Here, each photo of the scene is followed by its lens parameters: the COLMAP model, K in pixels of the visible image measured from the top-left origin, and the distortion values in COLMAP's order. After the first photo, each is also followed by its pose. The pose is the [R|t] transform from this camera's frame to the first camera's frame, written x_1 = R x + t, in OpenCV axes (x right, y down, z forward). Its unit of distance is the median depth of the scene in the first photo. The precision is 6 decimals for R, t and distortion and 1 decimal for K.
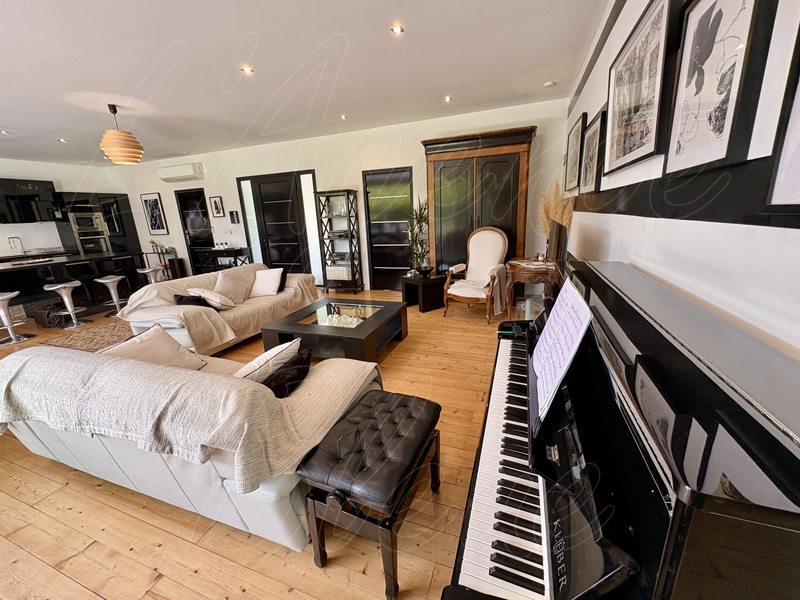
lens RADIAL K [[319.8, 0, 406.2], [0, 319.8, 298.6], [0, 0, 1]] dist [-0.003301, 0.000497]
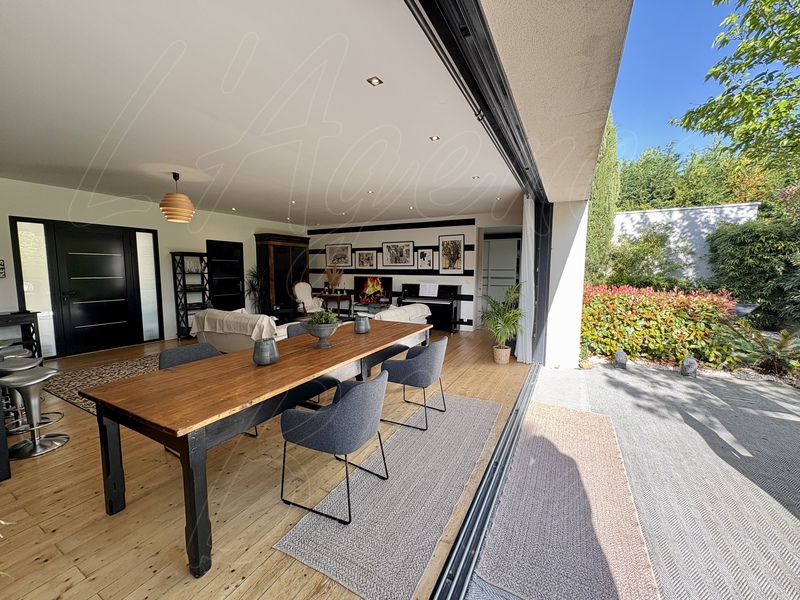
lens RADIAL K [[319.8, 0, 397.4], [0, 319.8, 299.7], [0, 0, 1]] dist [-0.003301, 0.000497]
pose [[0.140859, -0.052328, 0.988646, -1.092754], [0.244921, 0.969404, 0.016413, 0.006605], [-0.959256, 0.239828, 0.149366, 0.093737]]
